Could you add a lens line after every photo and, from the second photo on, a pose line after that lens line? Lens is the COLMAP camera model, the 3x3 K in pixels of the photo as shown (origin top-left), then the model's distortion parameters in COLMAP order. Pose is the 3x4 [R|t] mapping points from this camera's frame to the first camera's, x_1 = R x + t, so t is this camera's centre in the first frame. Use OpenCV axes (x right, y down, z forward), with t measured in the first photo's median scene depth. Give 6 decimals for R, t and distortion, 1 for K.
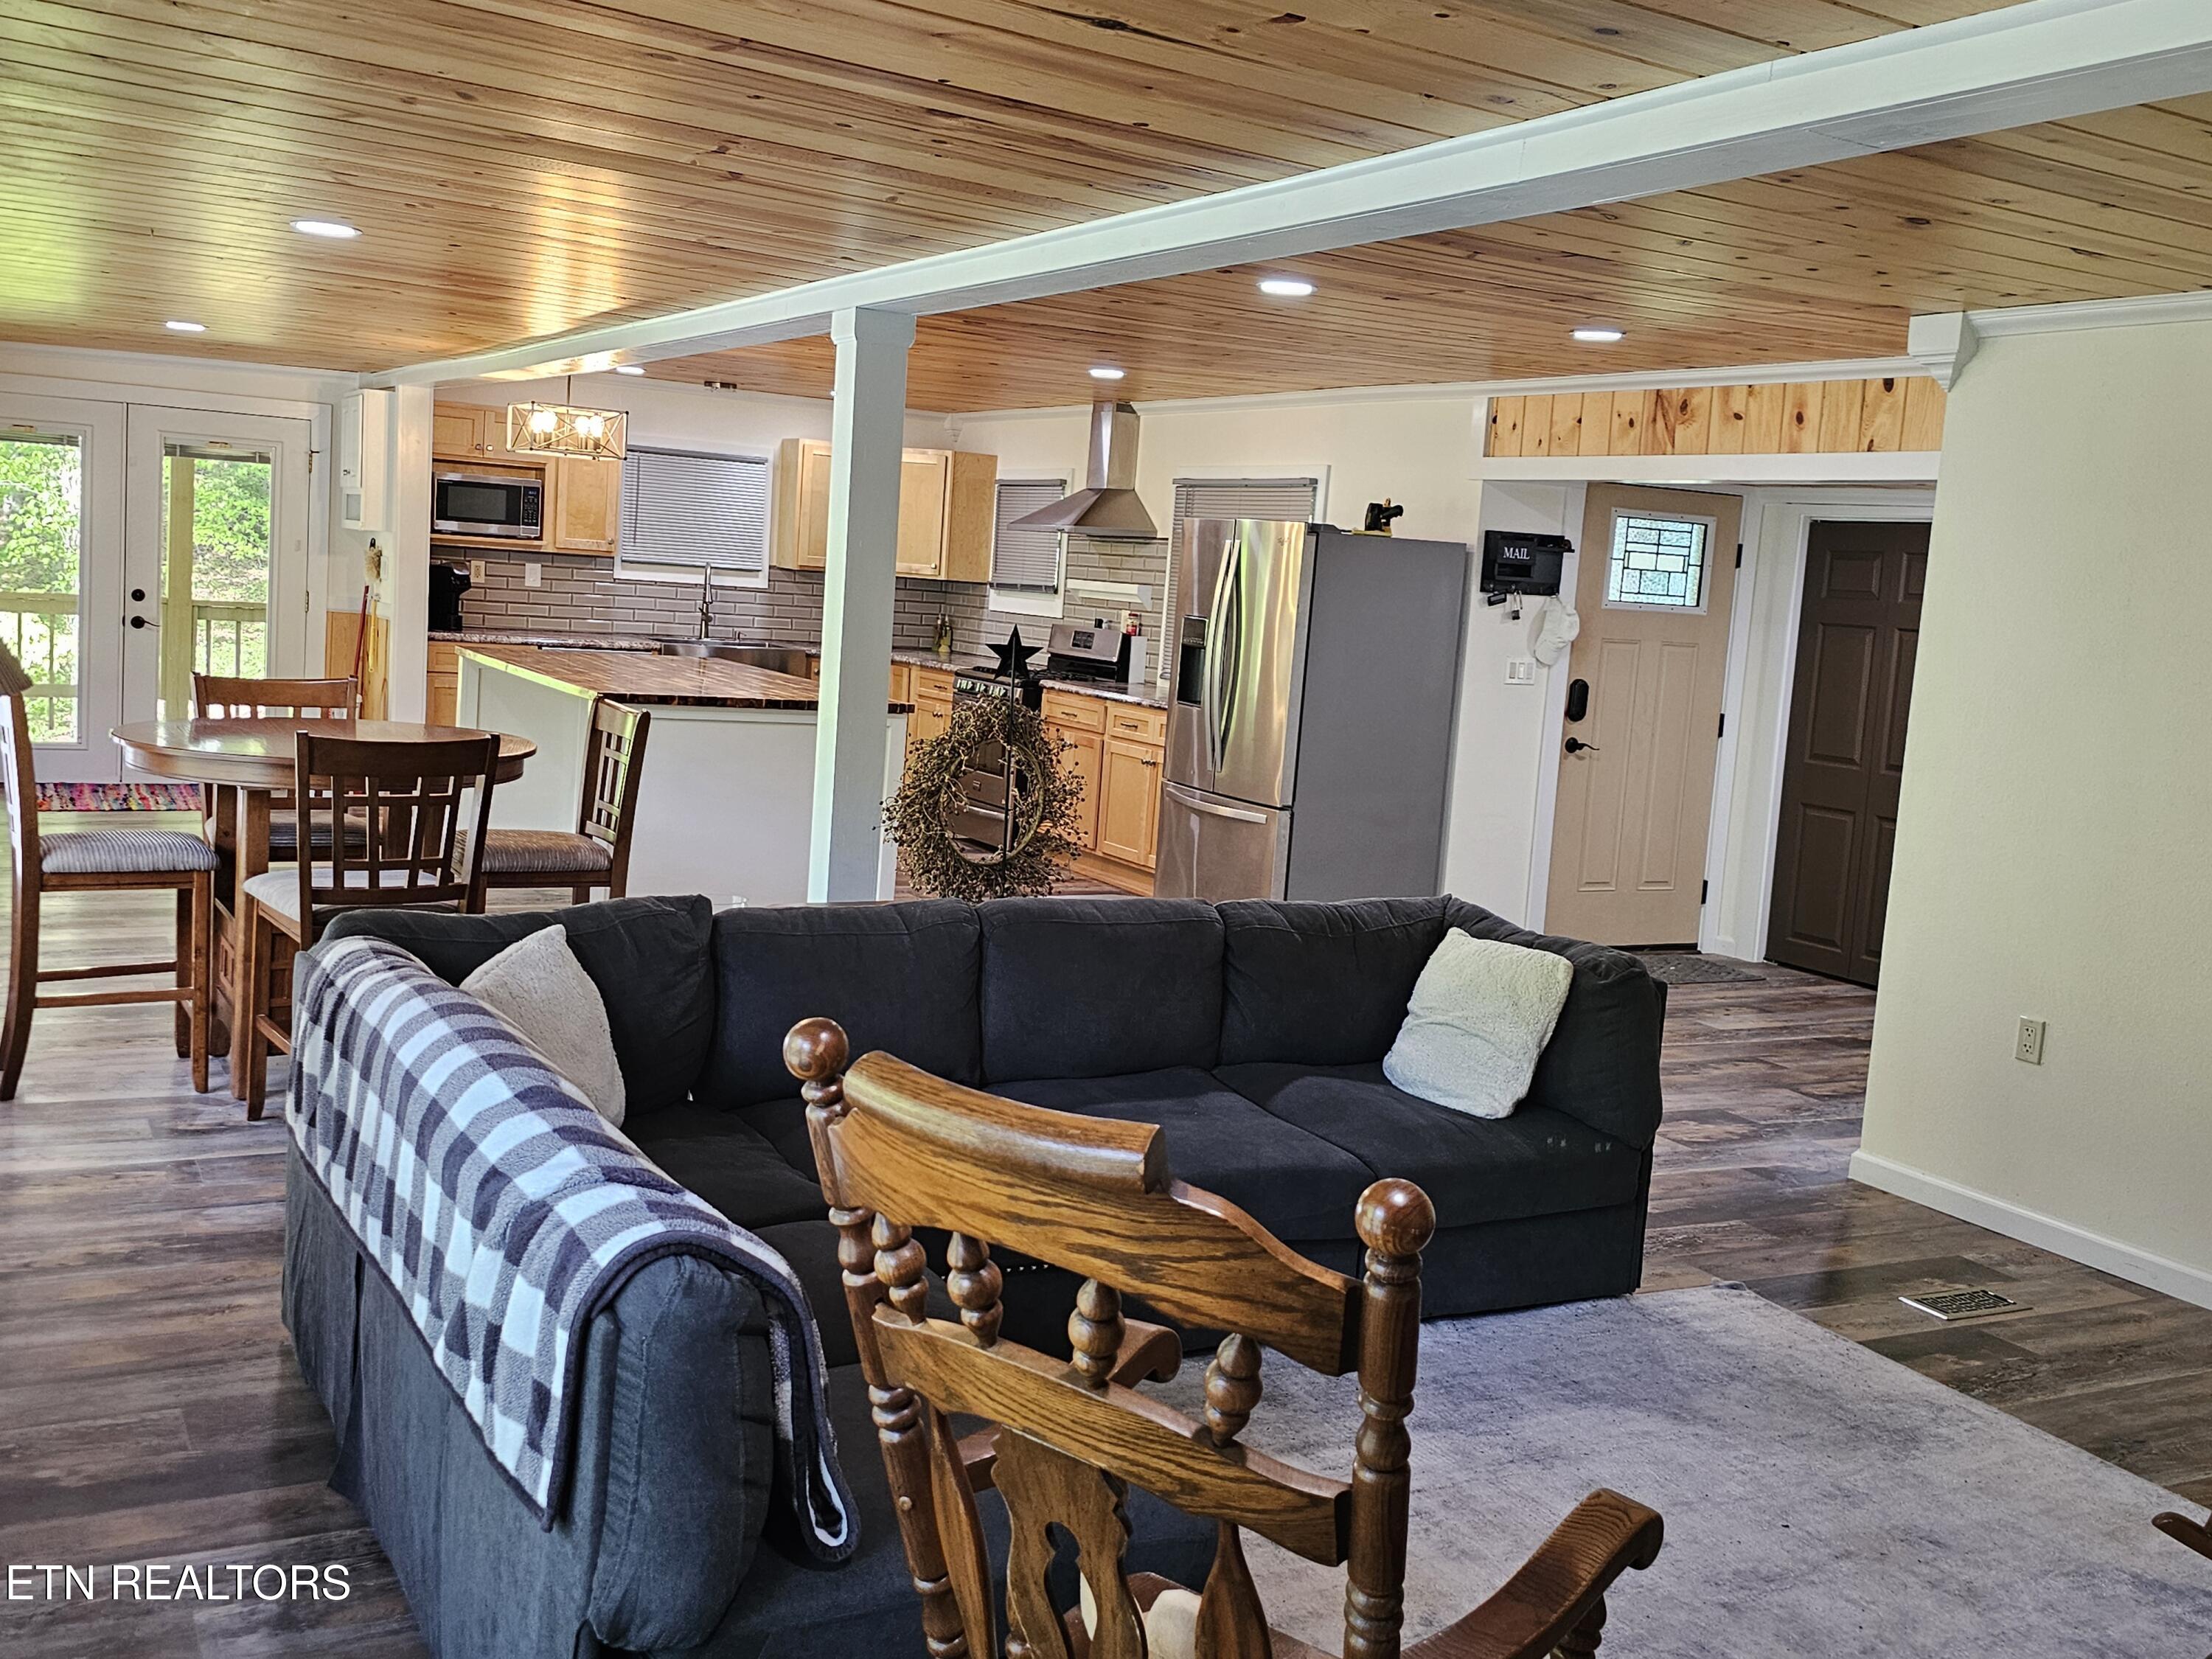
lens RADIAL K [[2050.7, 0, 1093.8], [0, 2050.7, 798.7], [0, 0, 1]] dist [0.047195, 0.000000]
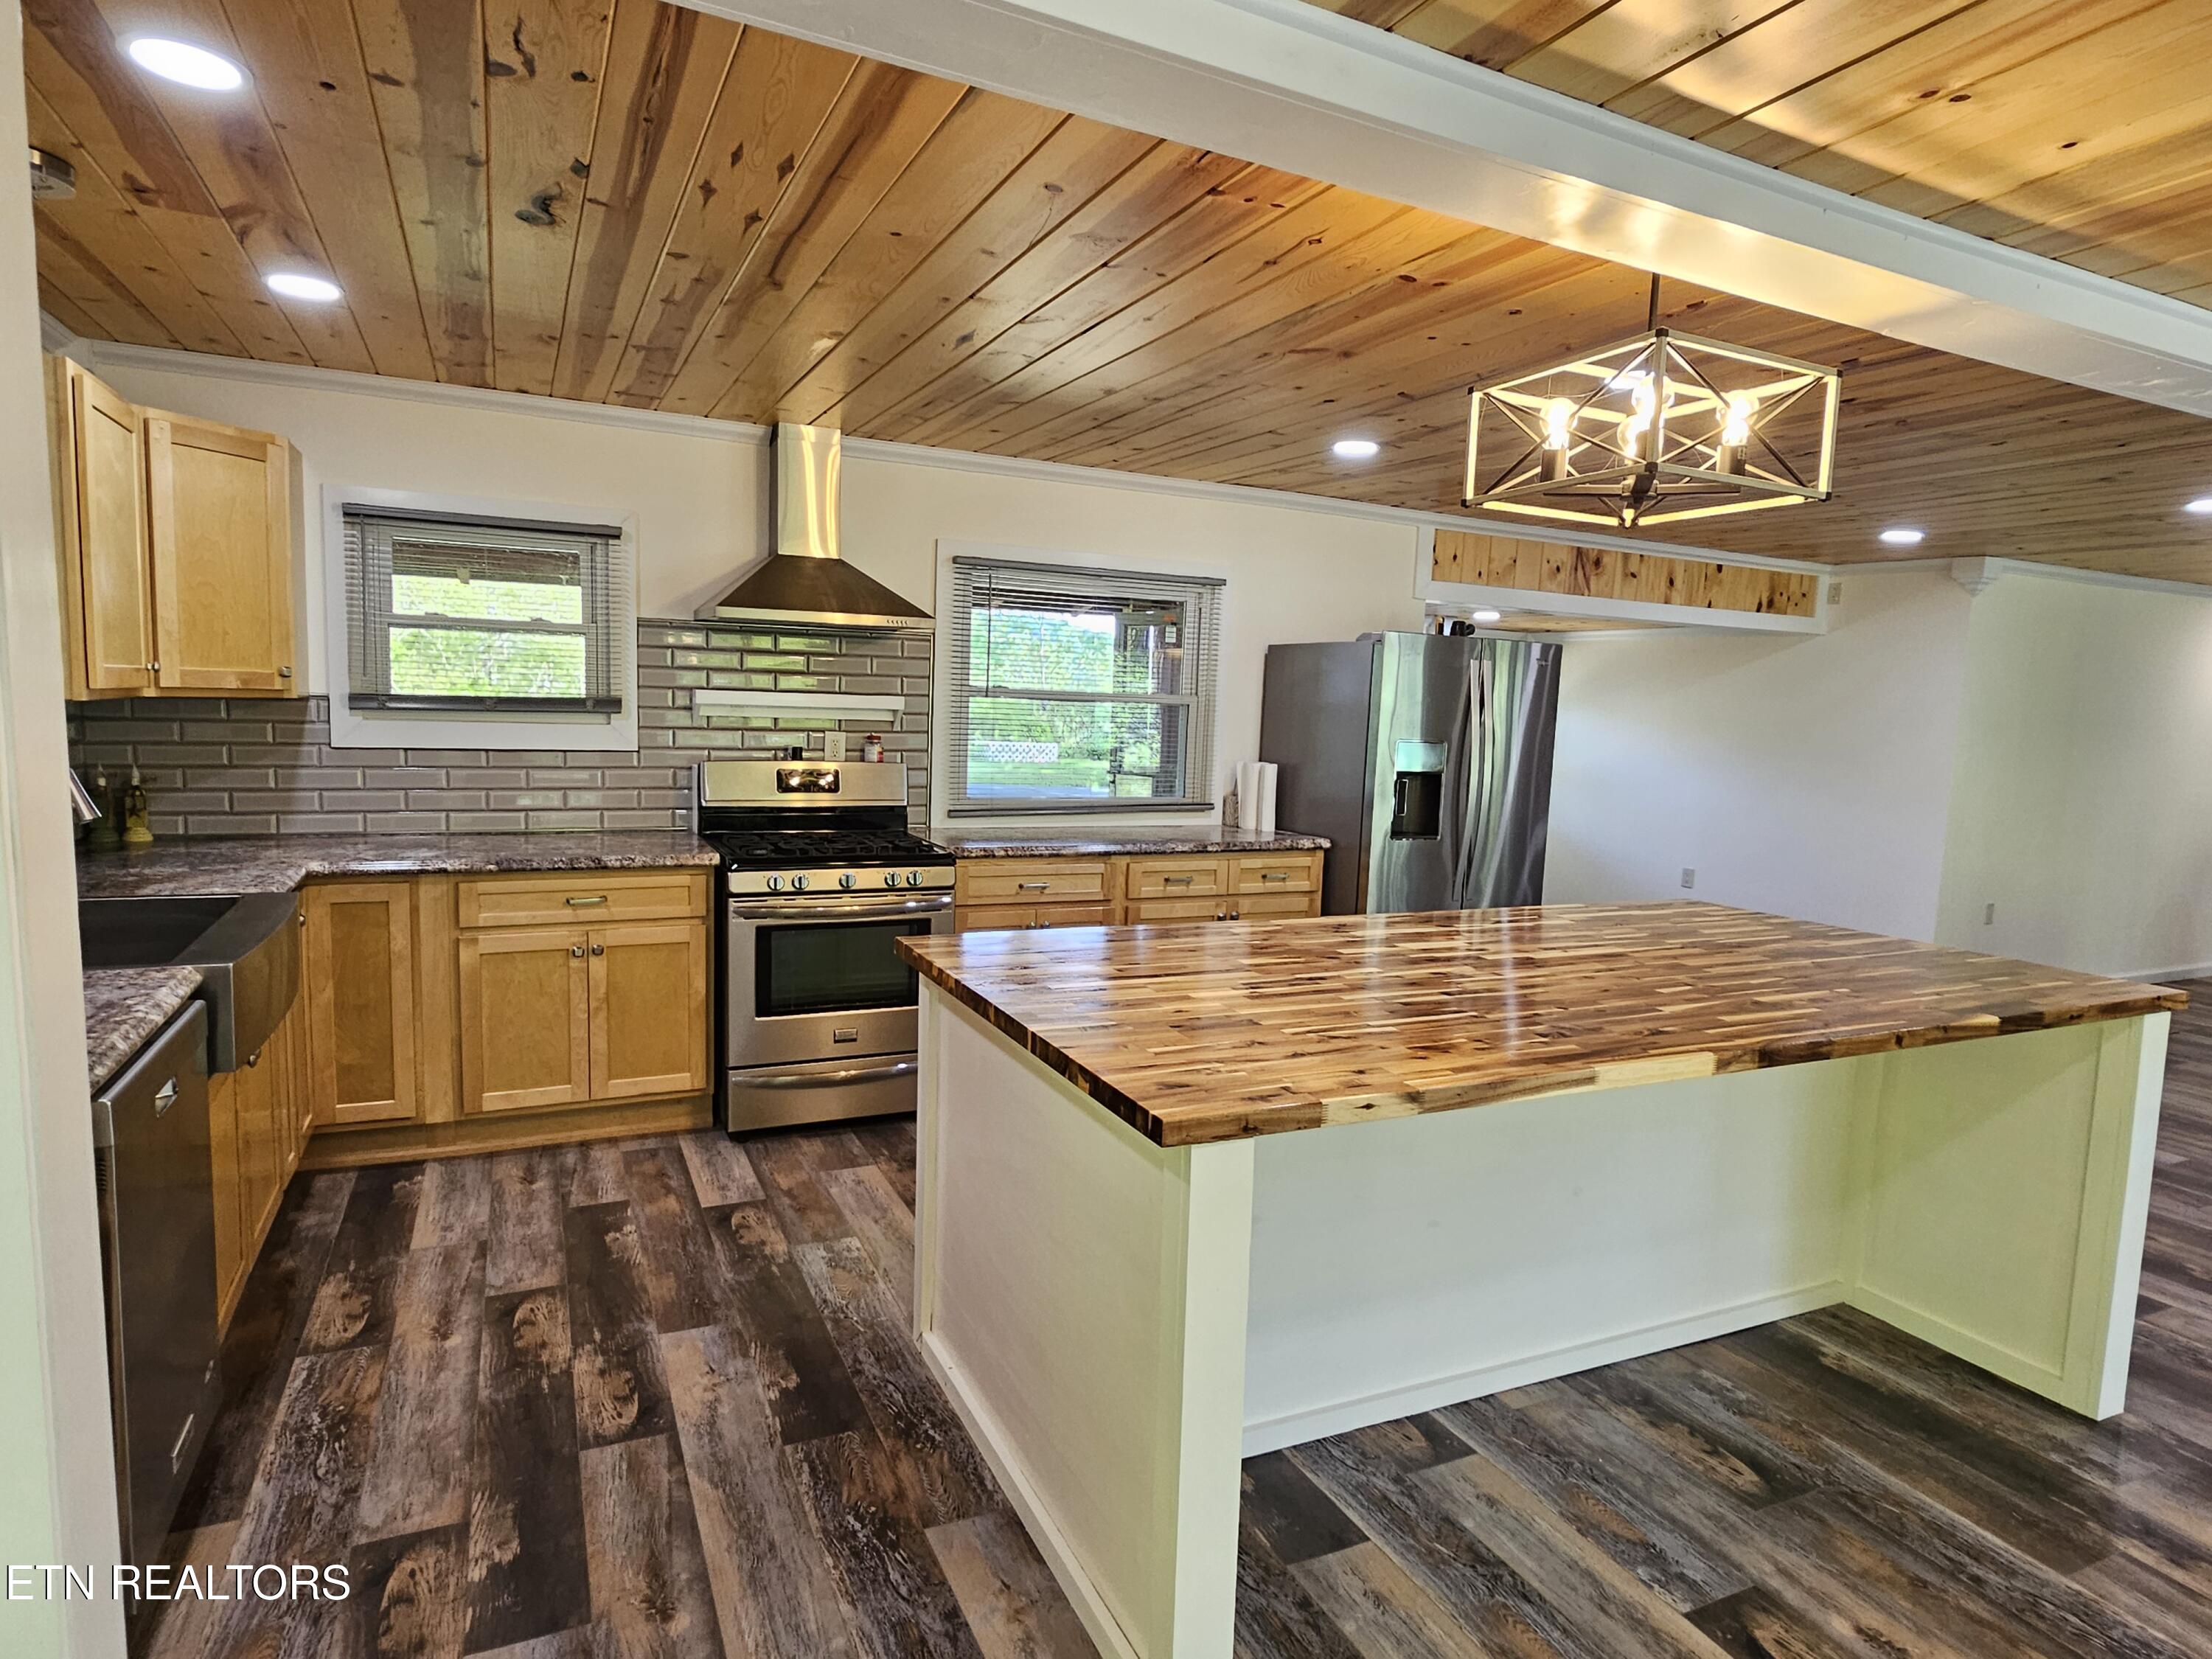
lens RADIAL K [[1242.4, 0, 1108.9], [0, 1242.4, 843.6], [0, 0, 1]] dist [-0.004711, 0.000651]
pose [[0.065037, -0.184565, 0.980666, -0.457505], [0.079574, 0.980576, 0.179271, -0.138355], [-0.994705, 0.066377, 0.078460, 0.978030]]
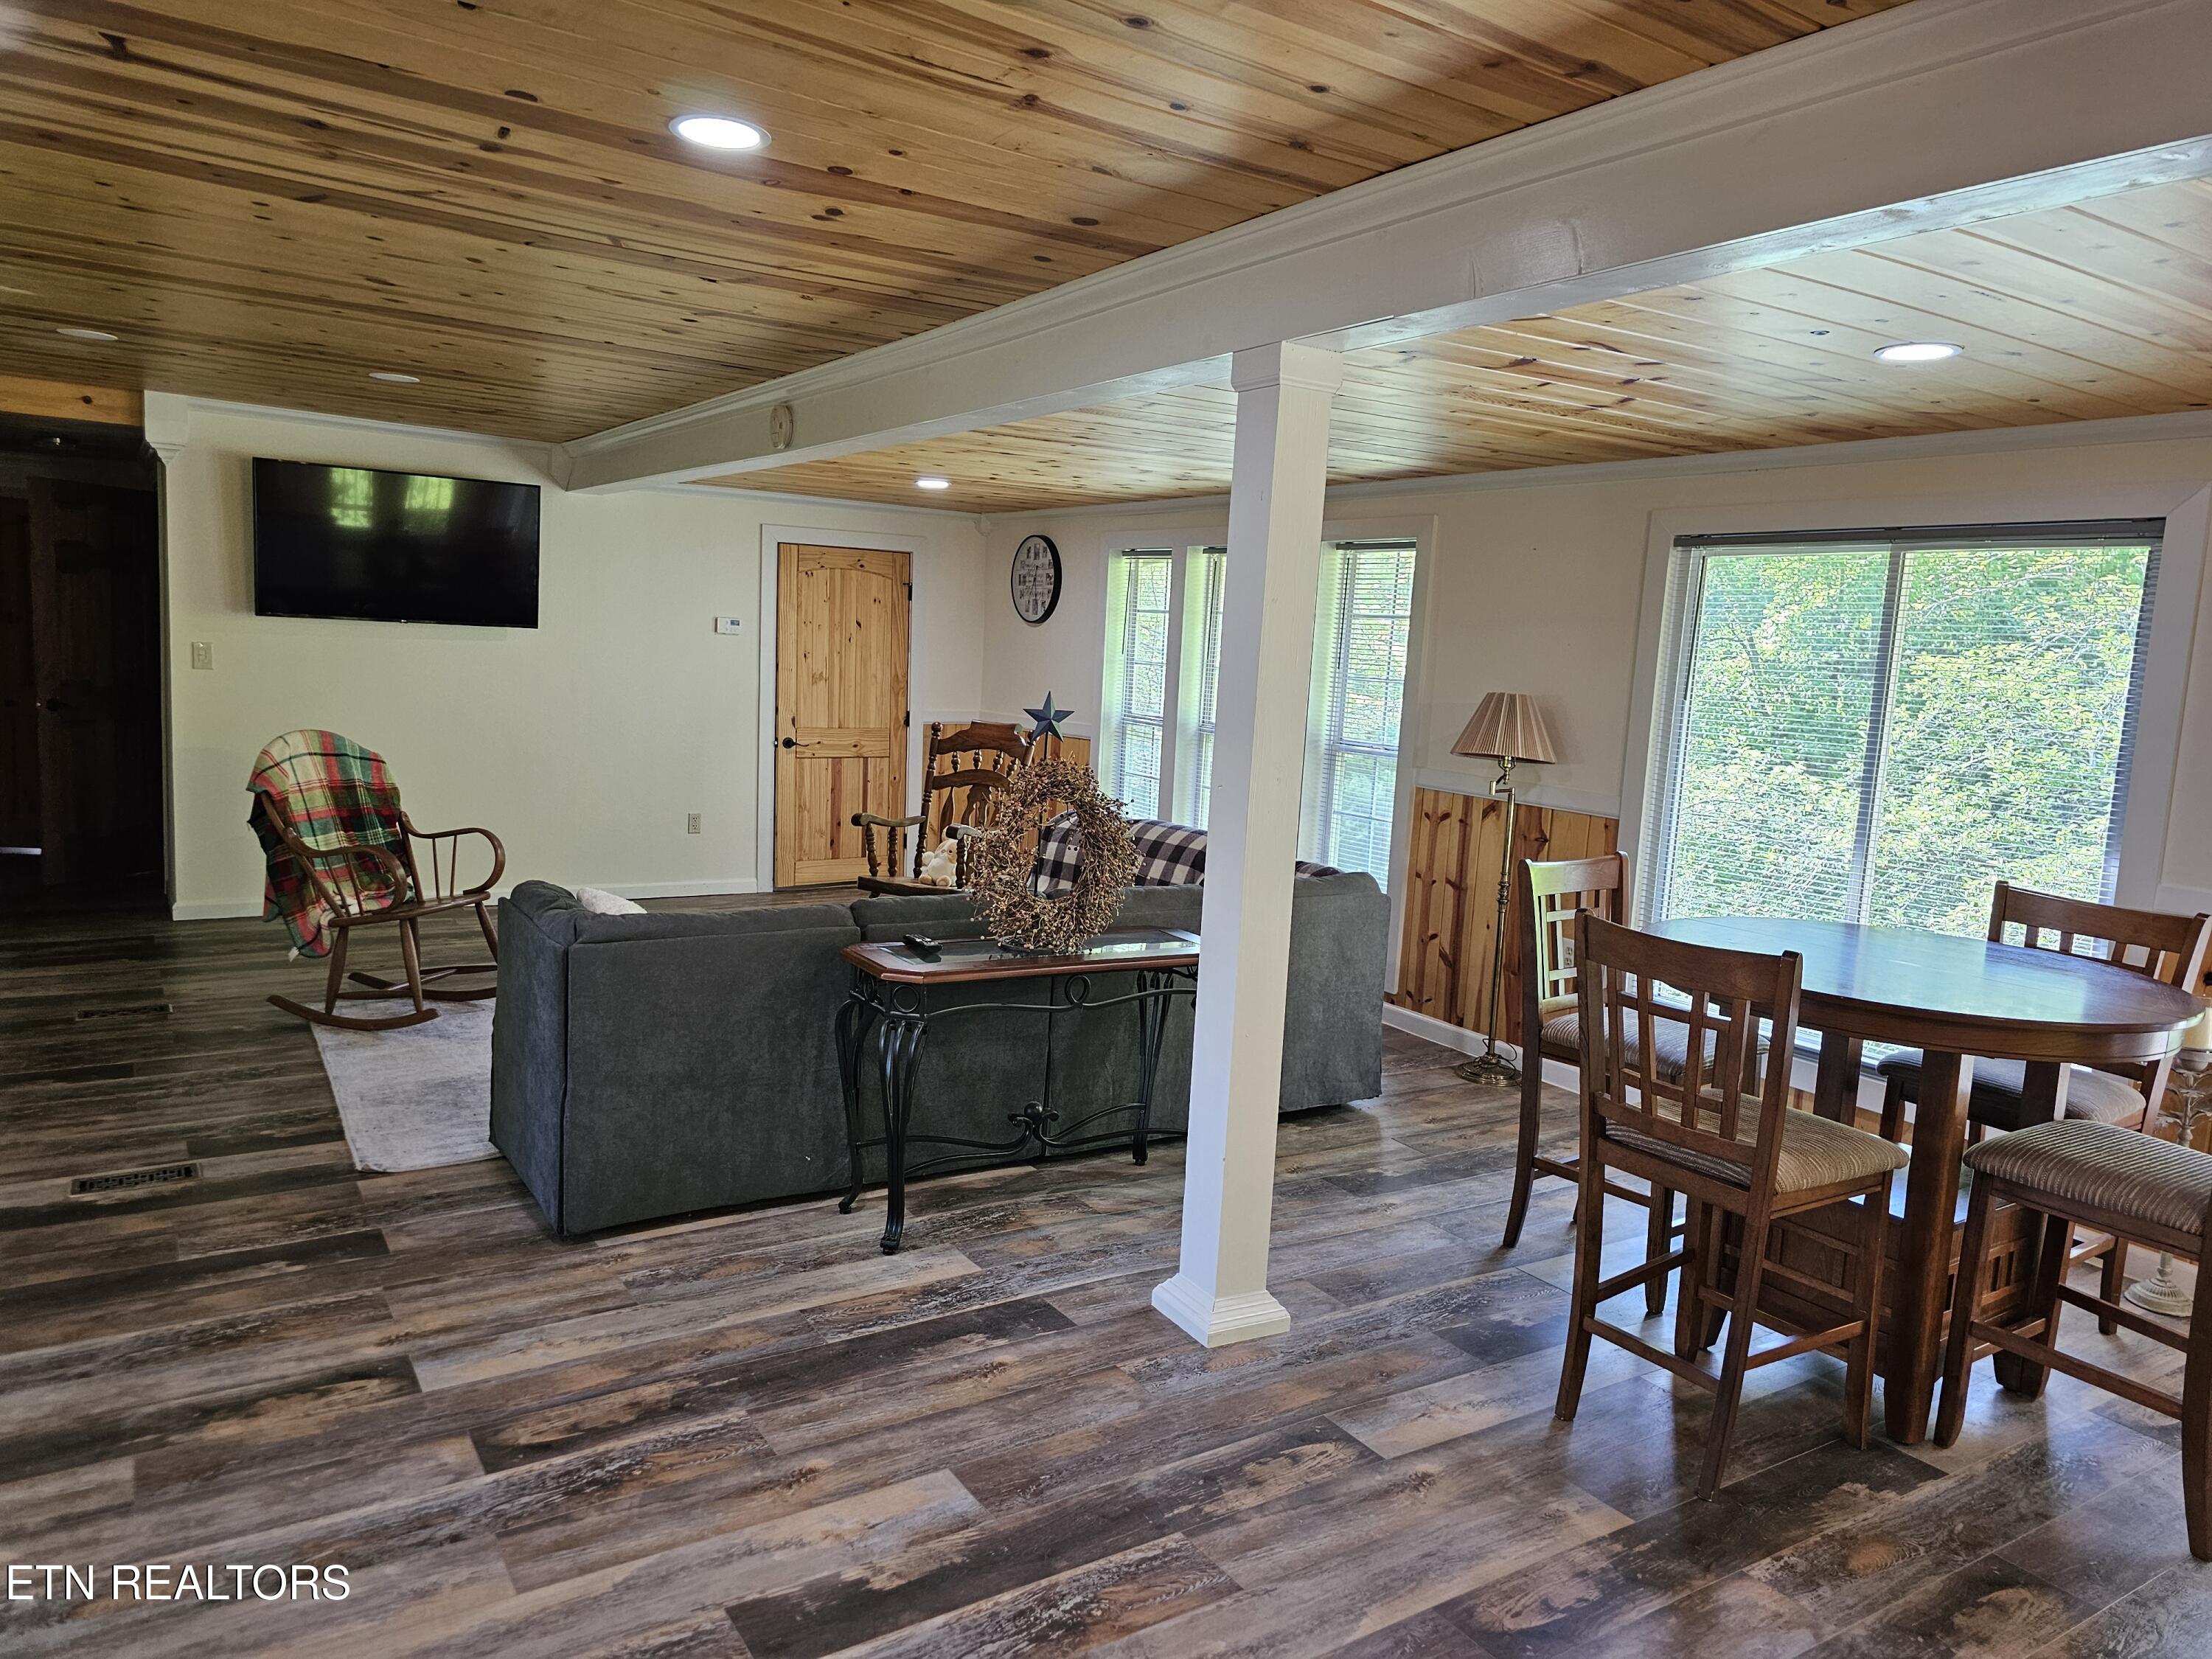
lens RADIAL K [[1479.9, 0, 1120.8], [0, 1479.9, 834.1], [0, 0, 1]] dist [0.065864, -0.060462]
pose [[-0.988243, -0.118900, -0.096118, -0.003837], [-0.138045, 0.964145, 0.226643, -0.097105], [0.065724, 0.237247, -0.969223, 0.878190]]
